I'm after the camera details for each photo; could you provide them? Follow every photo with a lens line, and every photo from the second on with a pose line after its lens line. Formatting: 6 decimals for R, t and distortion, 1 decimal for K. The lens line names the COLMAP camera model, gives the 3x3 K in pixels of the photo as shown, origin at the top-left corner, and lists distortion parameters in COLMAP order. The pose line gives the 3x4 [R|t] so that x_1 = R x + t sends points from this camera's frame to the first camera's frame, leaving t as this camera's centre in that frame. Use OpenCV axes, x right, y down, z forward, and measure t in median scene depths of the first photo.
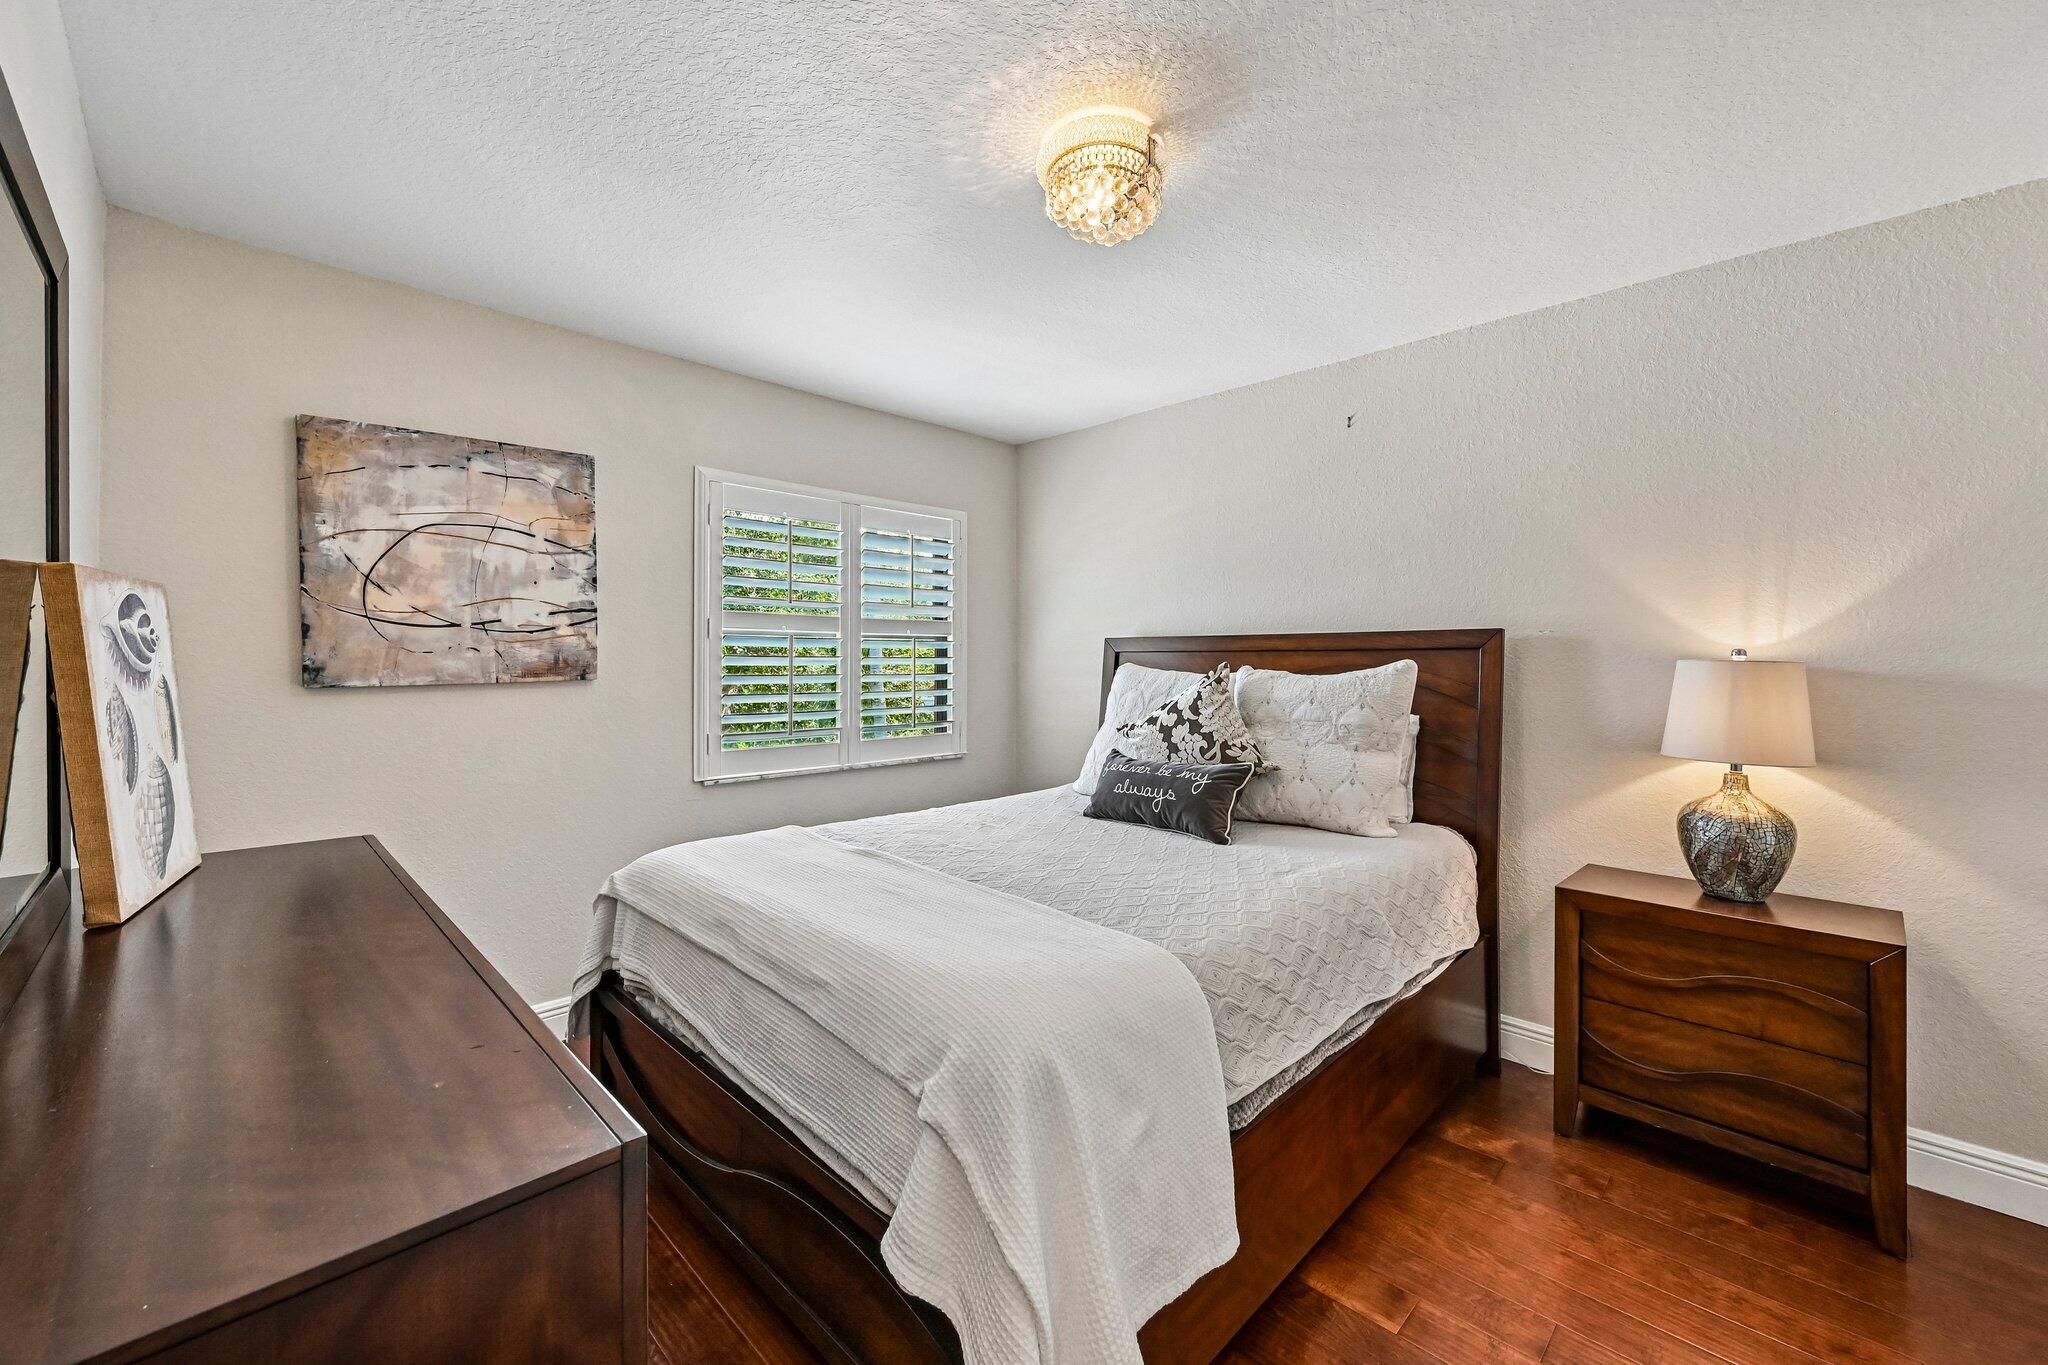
lens RADIAL K [[814.7, 0, 1024.7], [0, 814.7, 665.8], [0, 0, 1]] dist [-0.003276, 0.000243]
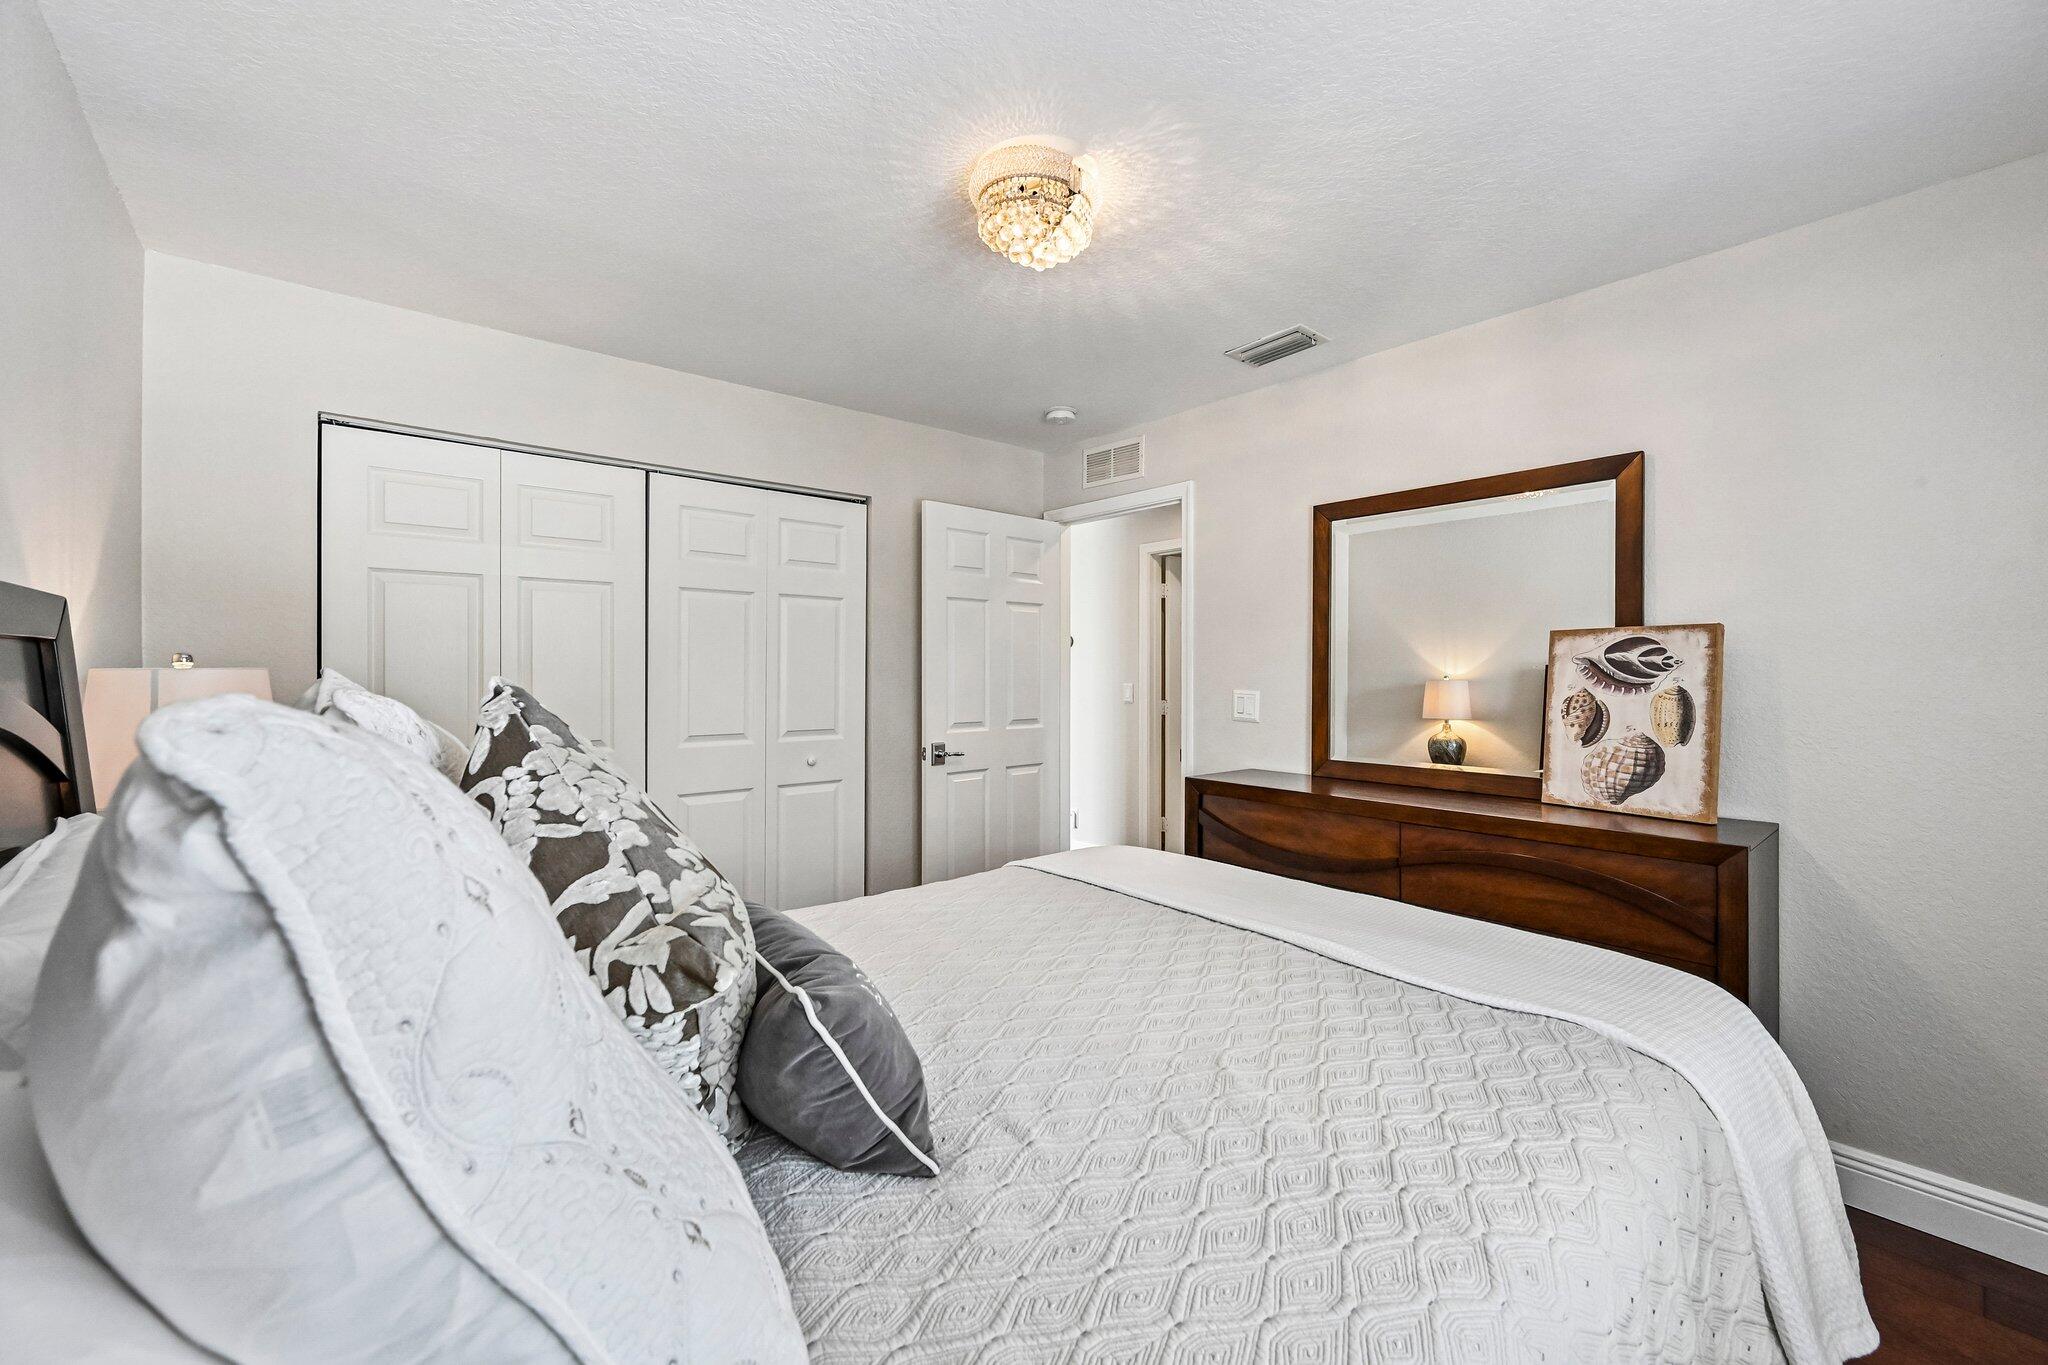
lens RADIAL K [[814.7, 0, 1024.7], [0, 814.7, 665.8], [0, 0, 1]] dist [-0.003276, 0.000243]
pose [[-0.996409, -0.005844, 0.084469, 0.023232], [-0.005628, 0.999980, 0.002795, -0.021710], [-0.084484, 0.002309, -0.996422, 2.286736]]
